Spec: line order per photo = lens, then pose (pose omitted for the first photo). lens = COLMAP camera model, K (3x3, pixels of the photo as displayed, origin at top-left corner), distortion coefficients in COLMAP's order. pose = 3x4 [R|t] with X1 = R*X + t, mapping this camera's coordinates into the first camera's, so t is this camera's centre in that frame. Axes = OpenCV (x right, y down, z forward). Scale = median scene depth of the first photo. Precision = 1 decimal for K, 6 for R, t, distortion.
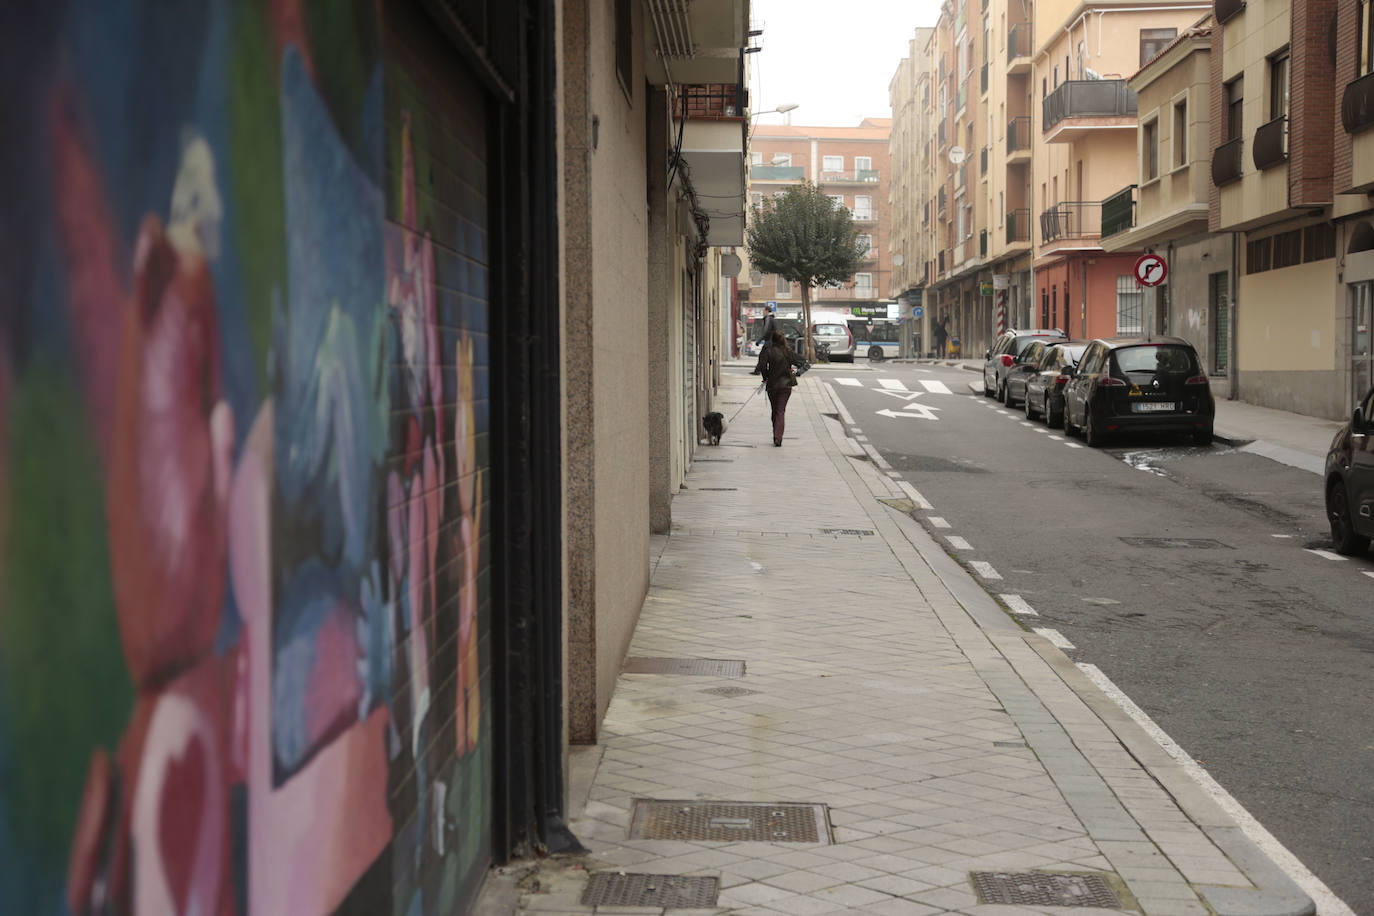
lens RADIAL K [[3889.2, 0, 687.0], [0, 3889.2, 458.0], [0, 0, 1]] dist [0.134133, 0.314208]
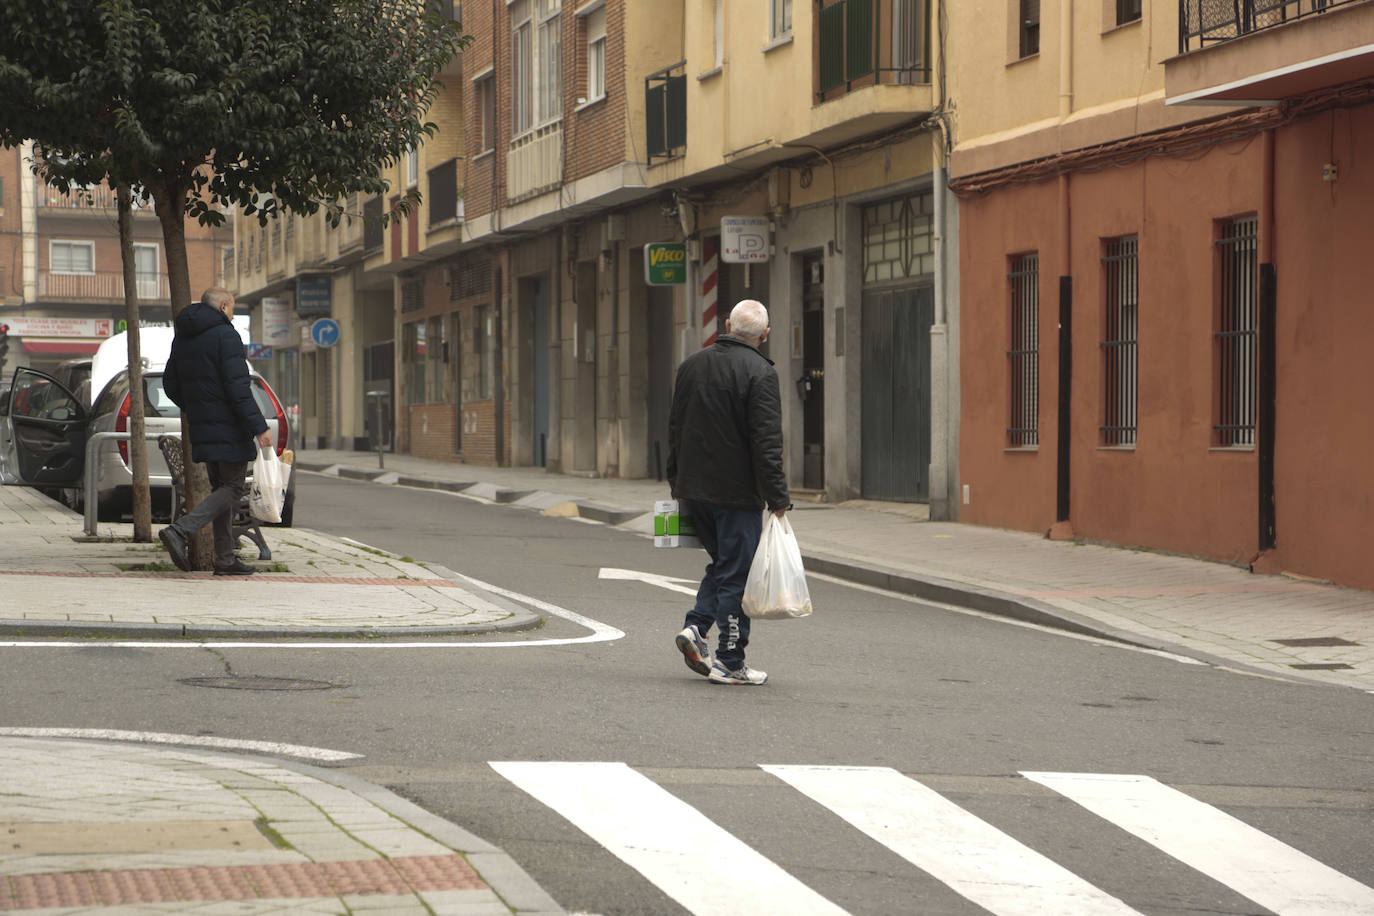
lens RADIAL K [[3889.2, 0, 687.0], [0, 3889.2, 458.0], [0, 0, 1]] dist [0.134133, 0.314208]
pose [[0.977031, 0.005204, 0.213036, 0.011486], [-0.004310, 0.999980, -0.004665, -0.026565], [-0.213056, 0.003639, 0.977033, 0.702599]]
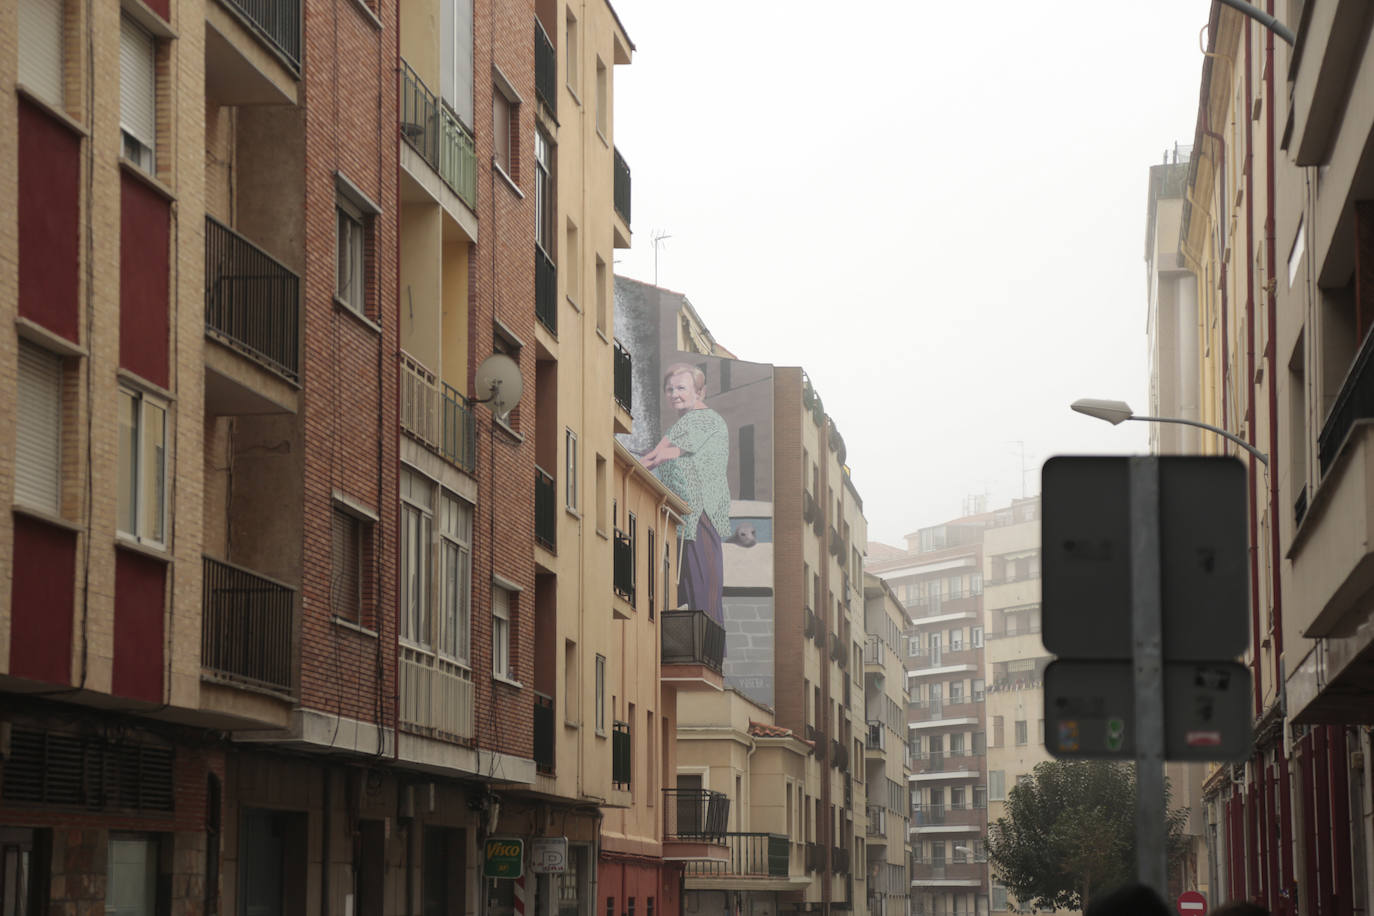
lens RADIAL K [[3889.2, 0, 687.0], [0, 3889.2, 458.0], [0, 0, 1]] dist [0.134133, 0.314208]
pose [[-0.997889, 0.016012, 0.062931, 0.038668], [0.010114, 0.995621, -0.092936, -0.046772], [-0.064144, -0.092104, -0.993681, 1.361145]]
